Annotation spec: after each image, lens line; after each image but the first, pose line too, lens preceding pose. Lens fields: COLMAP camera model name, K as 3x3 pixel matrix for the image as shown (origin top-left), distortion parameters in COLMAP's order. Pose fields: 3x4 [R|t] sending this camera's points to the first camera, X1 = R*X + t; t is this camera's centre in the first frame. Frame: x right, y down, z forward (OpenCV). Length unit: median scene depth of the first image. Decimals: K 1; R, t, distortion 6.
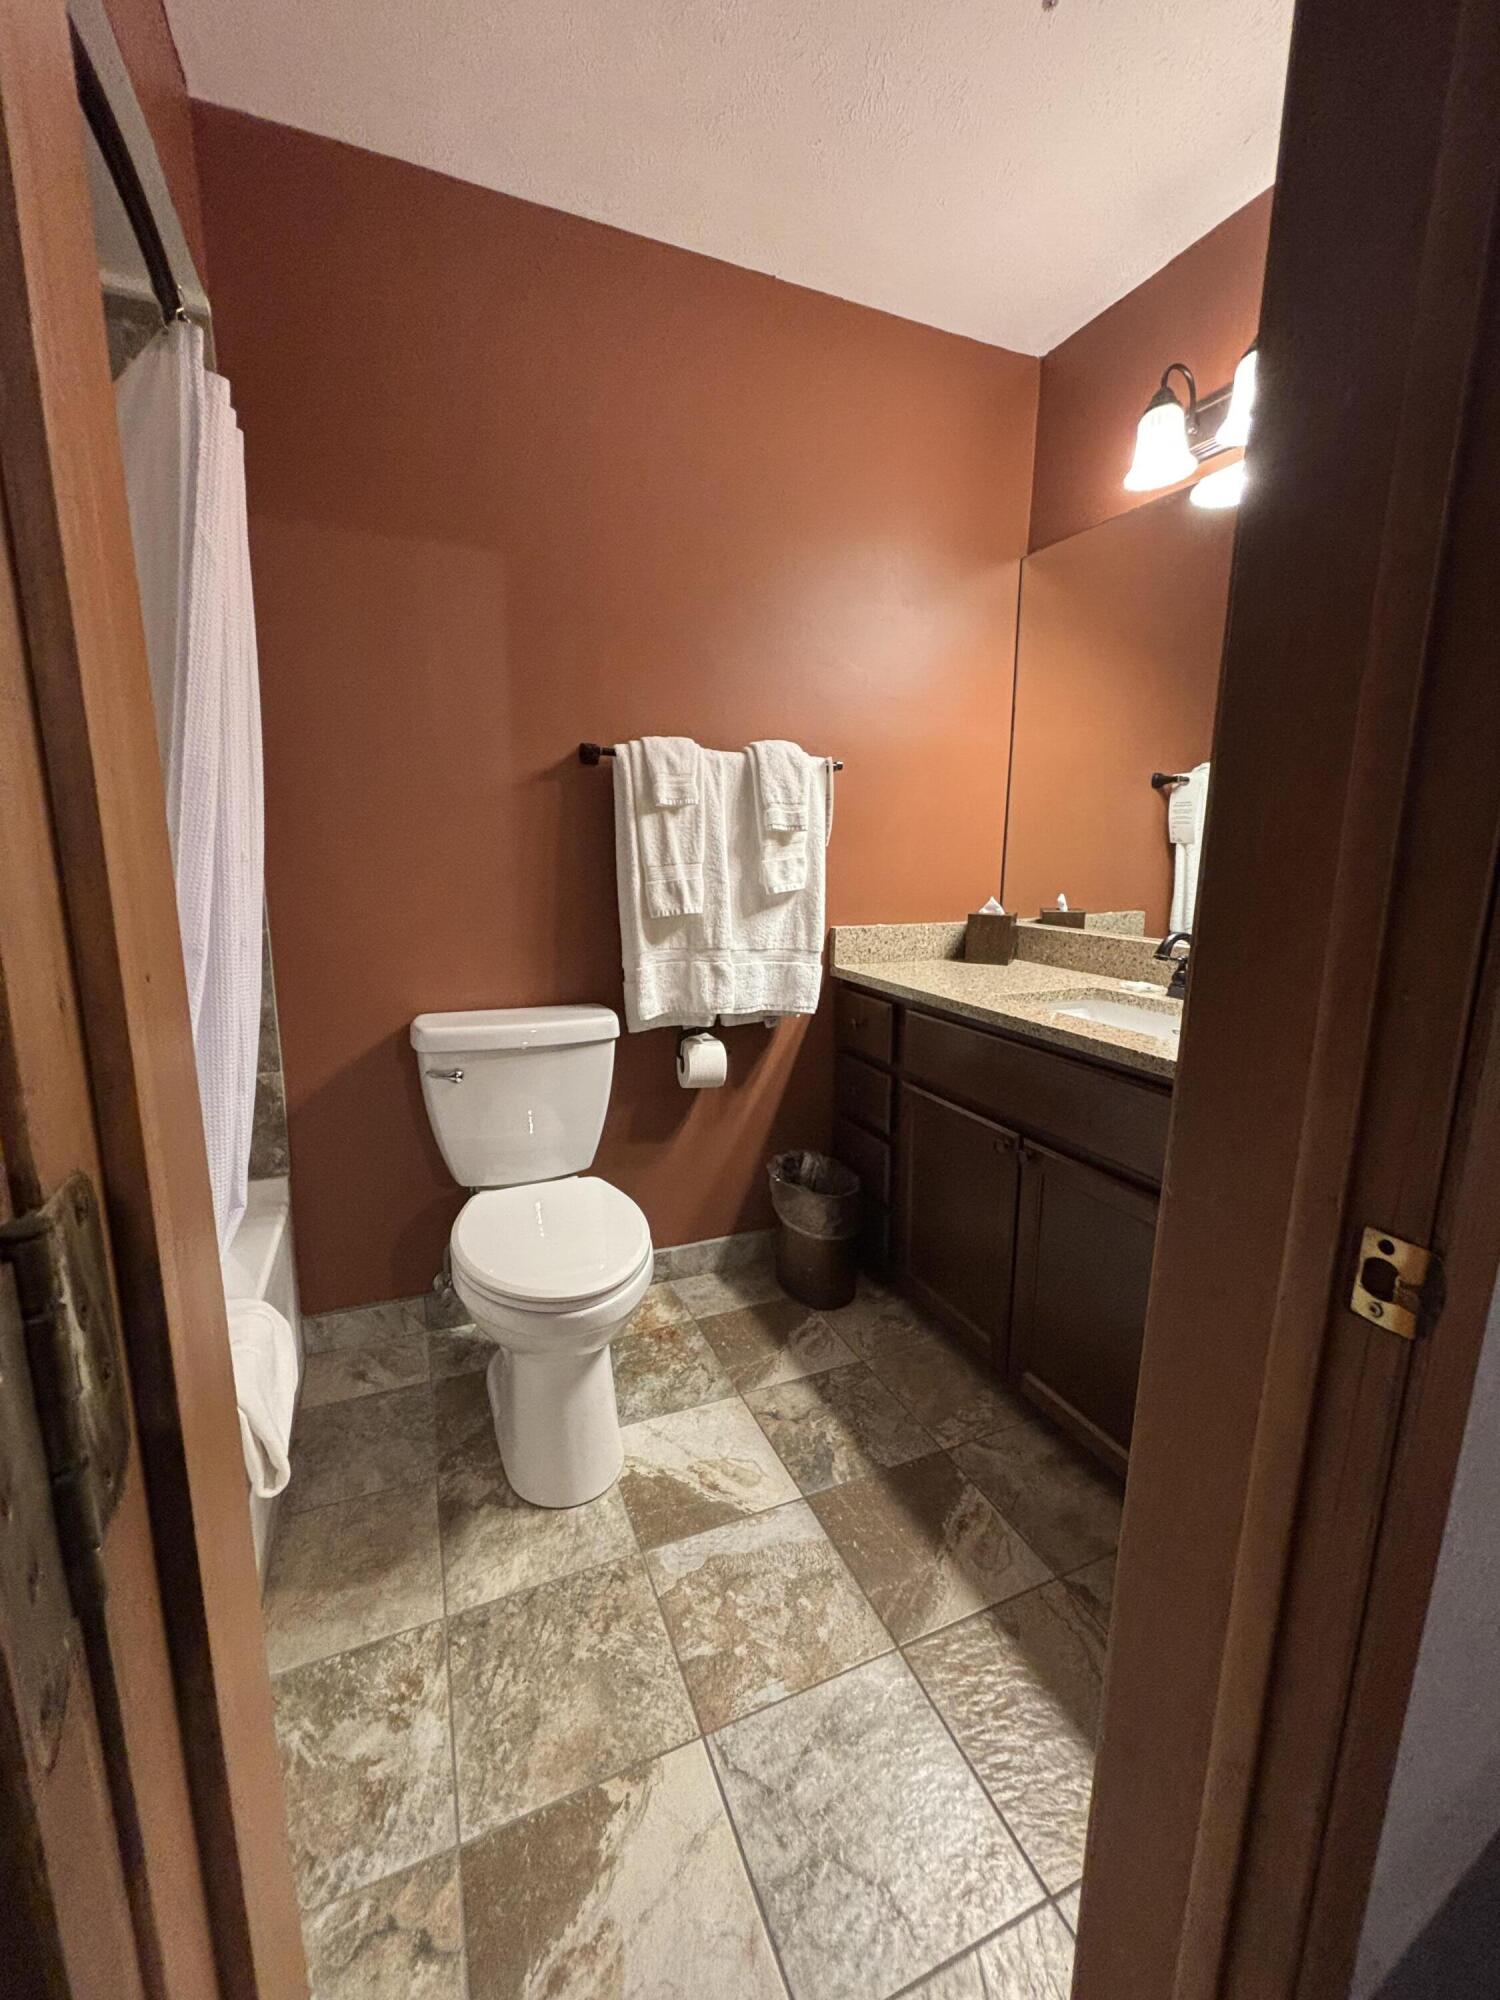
lens RADIAL K [[807.9, 0, 750.1], [0, 807.9, 998.6], [0, 0, 1]] dist [0.005656, -0.001352]
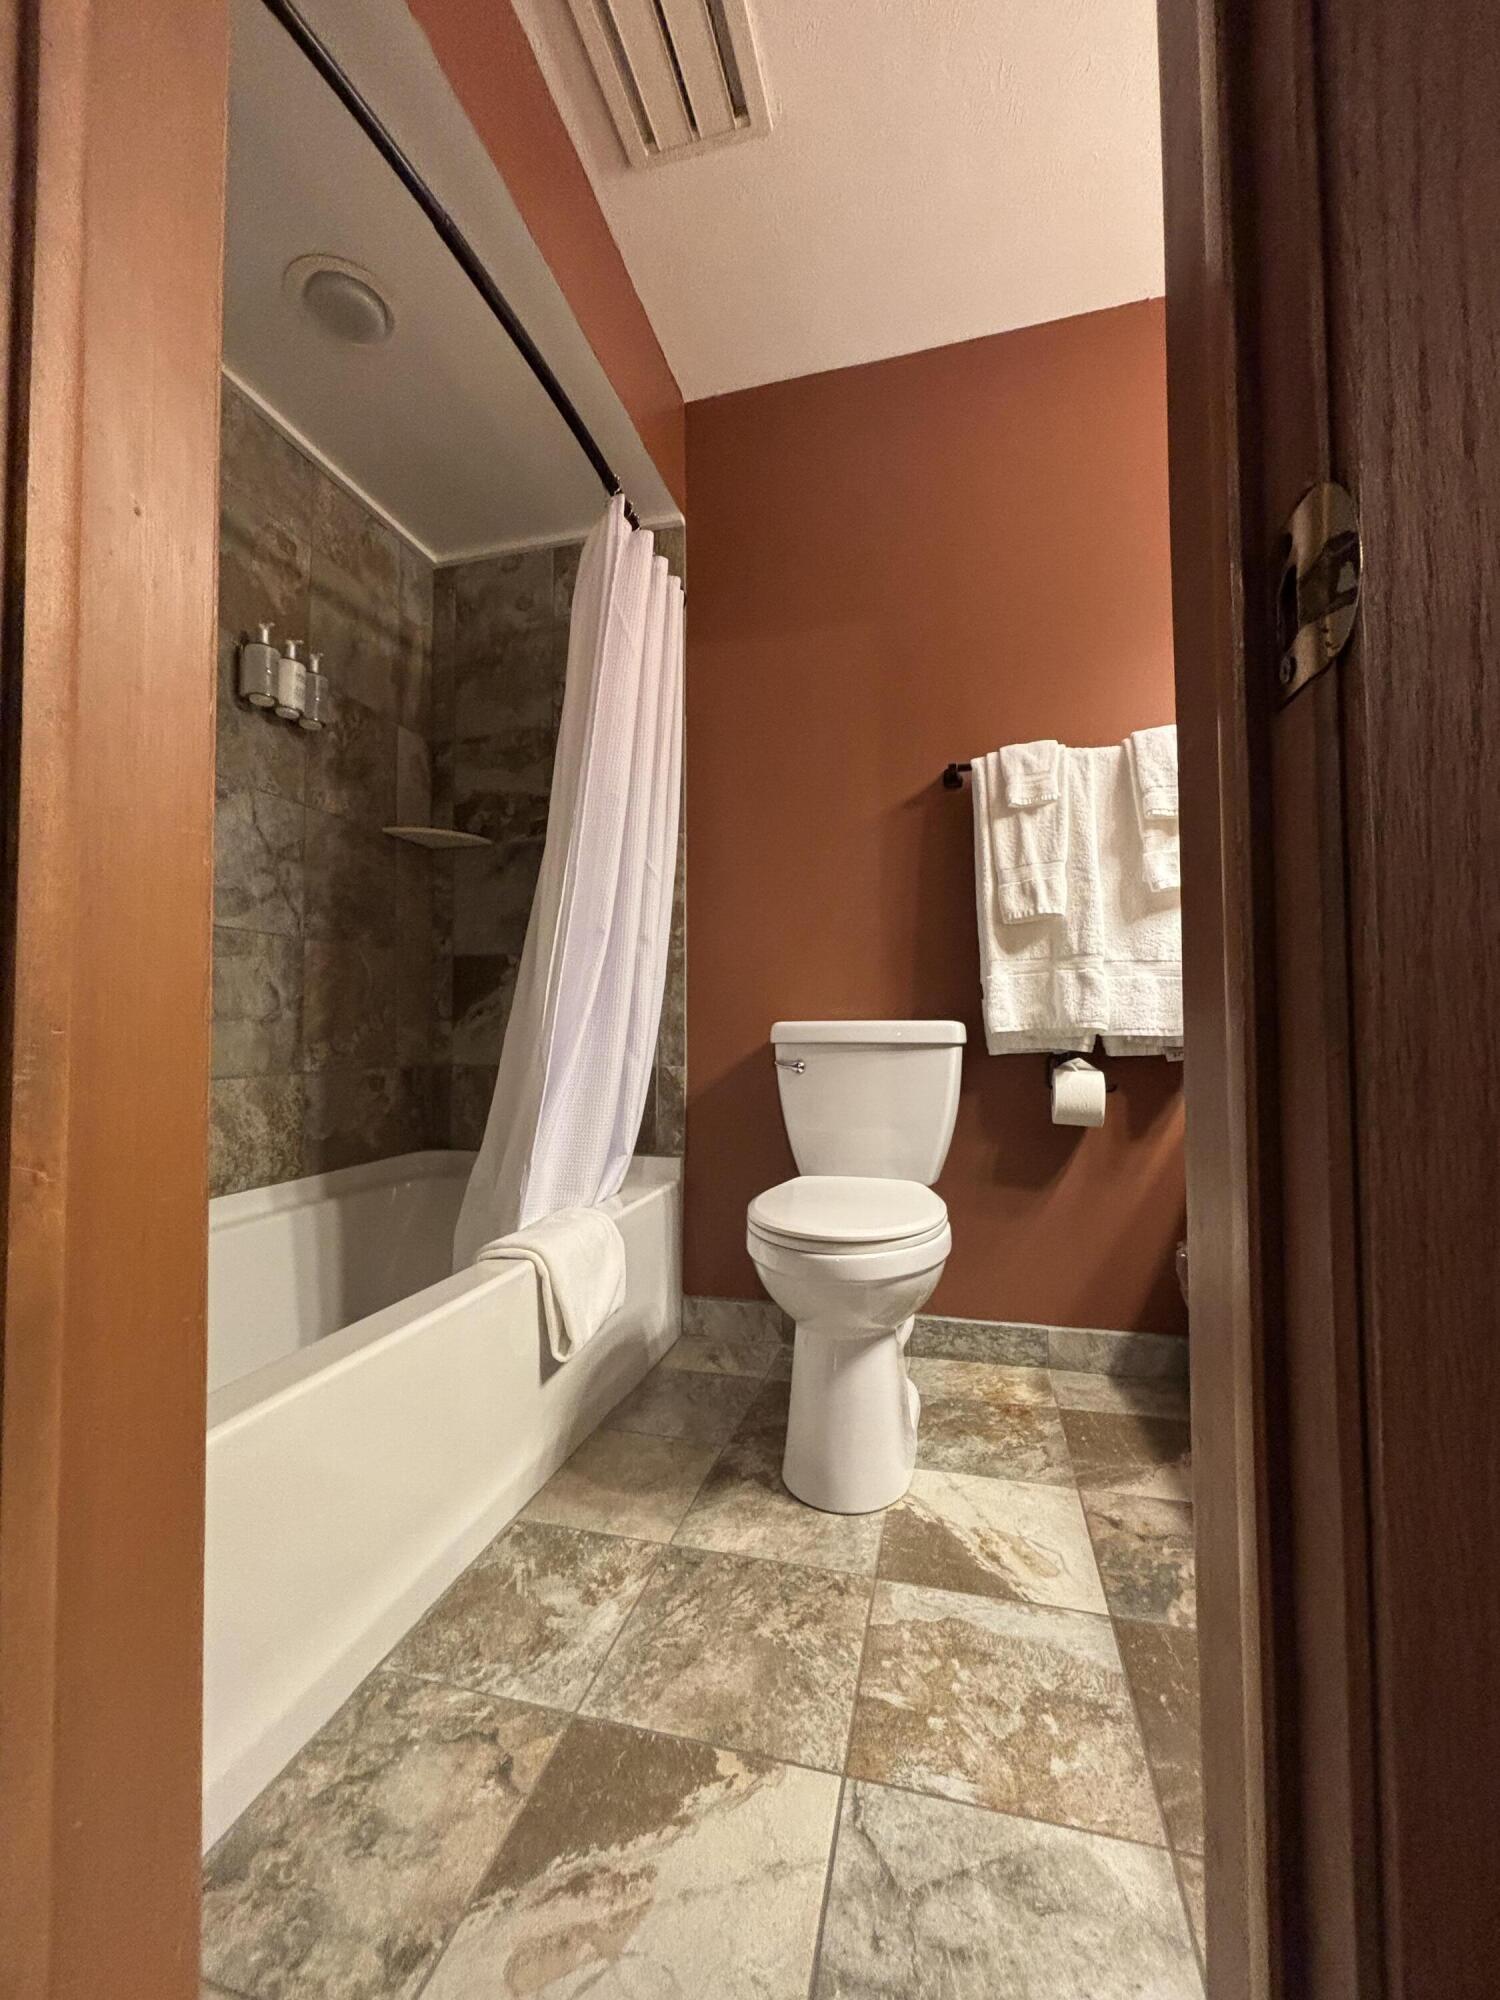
lens RADIAL K [[807.9, 0, 746.2], [0, 807.9, 1000.3], [0, 0, 1]] dist [0.005656, -0.001352]
pose [[0.783989, -0.044256, -0.619195, 0.298105], [-0.099495, 0.975603, -0.195704, 0.274301], [0.612749, 0.215037, 0.760459, 0.154014]]
